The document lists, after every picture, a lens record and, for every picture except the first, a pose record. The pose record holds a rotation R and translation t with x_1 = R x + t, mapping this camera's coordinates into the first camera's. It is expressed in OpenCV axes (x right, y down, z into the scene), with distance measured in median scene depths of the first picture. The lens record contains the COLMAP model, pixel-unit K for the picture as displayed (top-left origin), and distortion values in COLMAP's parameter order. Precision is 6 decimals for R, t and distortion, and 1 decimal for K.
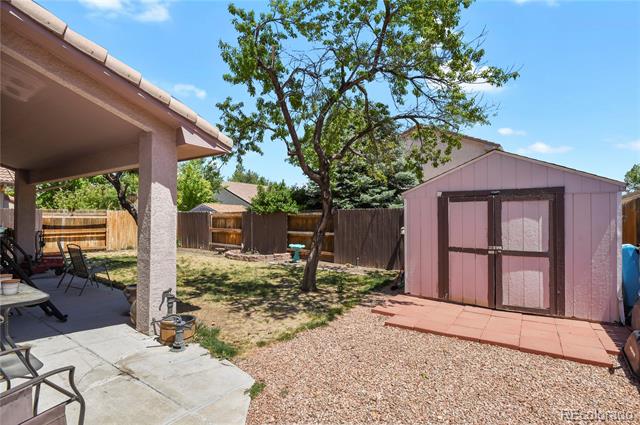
lens RADIAL K [[311.4, 0, 323.6], [0, 311.4, 217.5], [0, 0, 1]] dist [-0.004504, -0.005427]
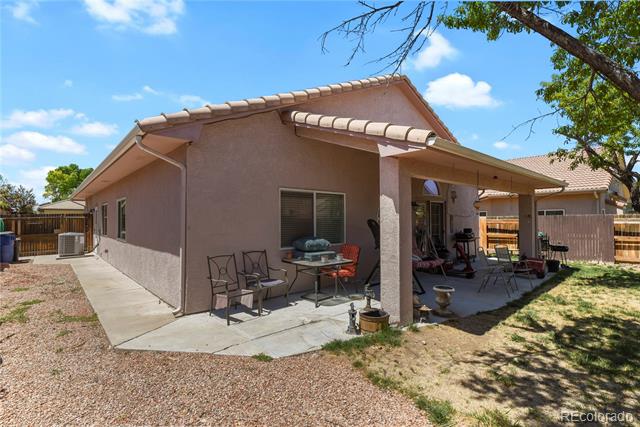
lens RADIAL K [[311.4, 0, 323.0], [0, 311.4, 212.8], [0, 0, 1]] dist [-0.004504, -0.005427]
pose [[-0.254714, -0.033944, -0.966420, 0.513544], [0.003530, 0.999344, -0.036031, -0.001654], [0.967010, -0.012589, -0.254427, 0.818837]]
